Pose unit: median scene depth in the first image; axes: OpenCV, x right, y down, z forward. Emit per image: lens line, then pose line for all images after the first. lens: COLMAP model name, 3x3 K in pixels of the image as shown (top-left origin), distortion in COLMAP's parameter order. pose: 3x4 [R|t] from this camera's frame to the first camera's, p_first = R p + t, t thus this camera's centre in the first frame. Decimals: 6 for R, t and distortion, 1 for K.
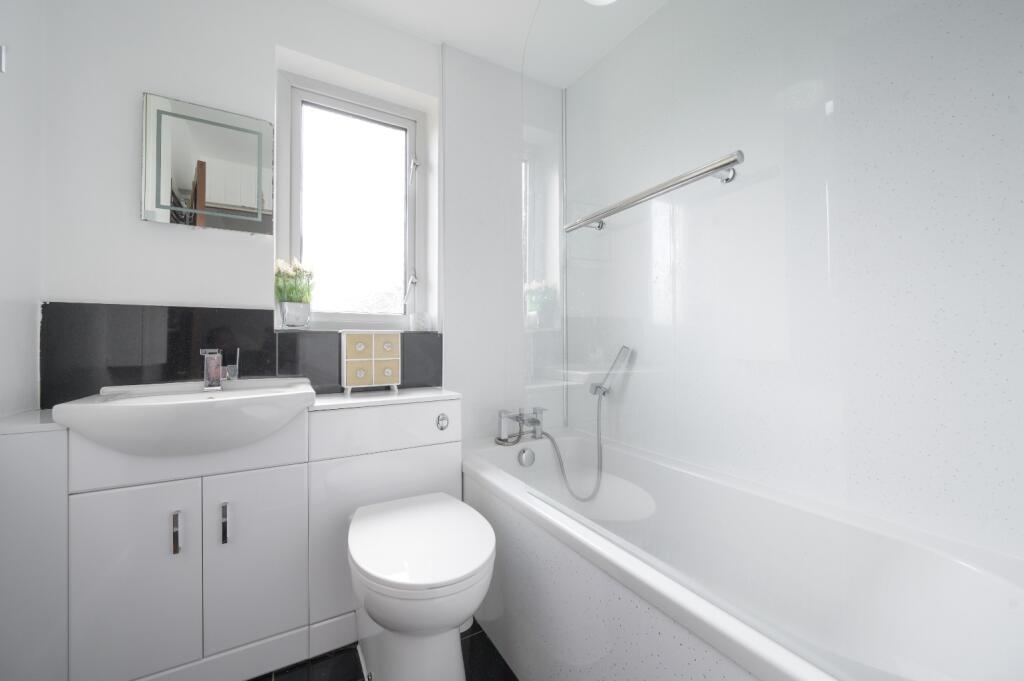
lens RADIAL K [[401.2, 0, 512.0], [0, 401.2, 340.5], [0, 0, 1]] dist [-0.000858, -0.000092]
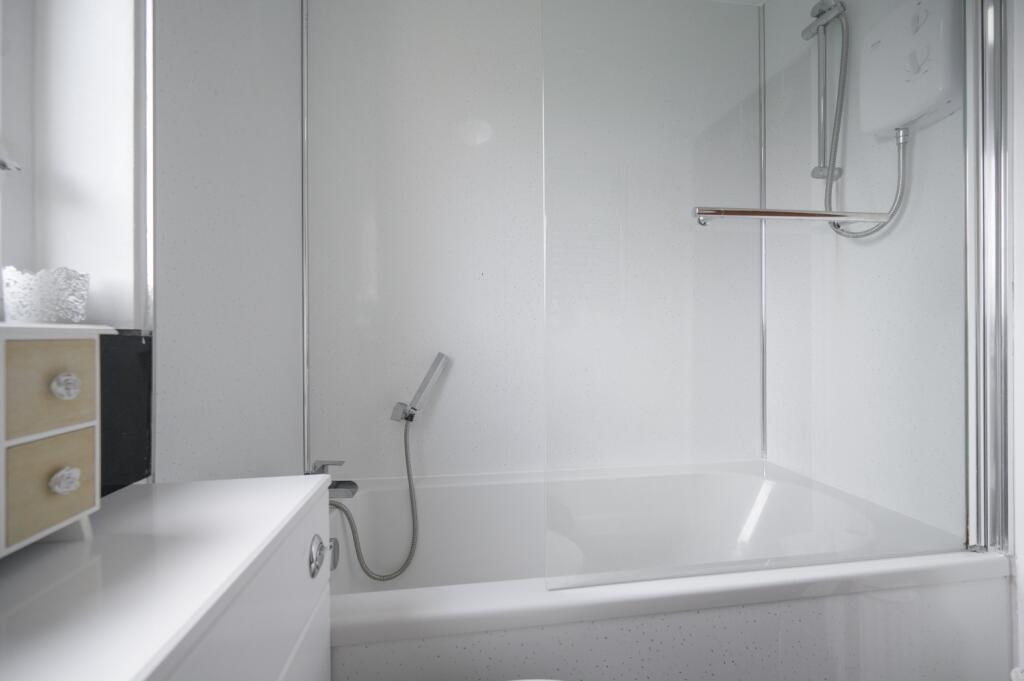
lens RADIAL K [[412.9, 0, 514.1], [0, 412.9, 337.4], [0, 0, 1]] dist [-0.000245, -0.000263]
pose [[0.379910, -0.003135, 0.925018, -0.443144], [0.003134, 0.999993, 0.002102, -0.017159], [-0.925018, 0.002100, 0.379917, 0.601415]]
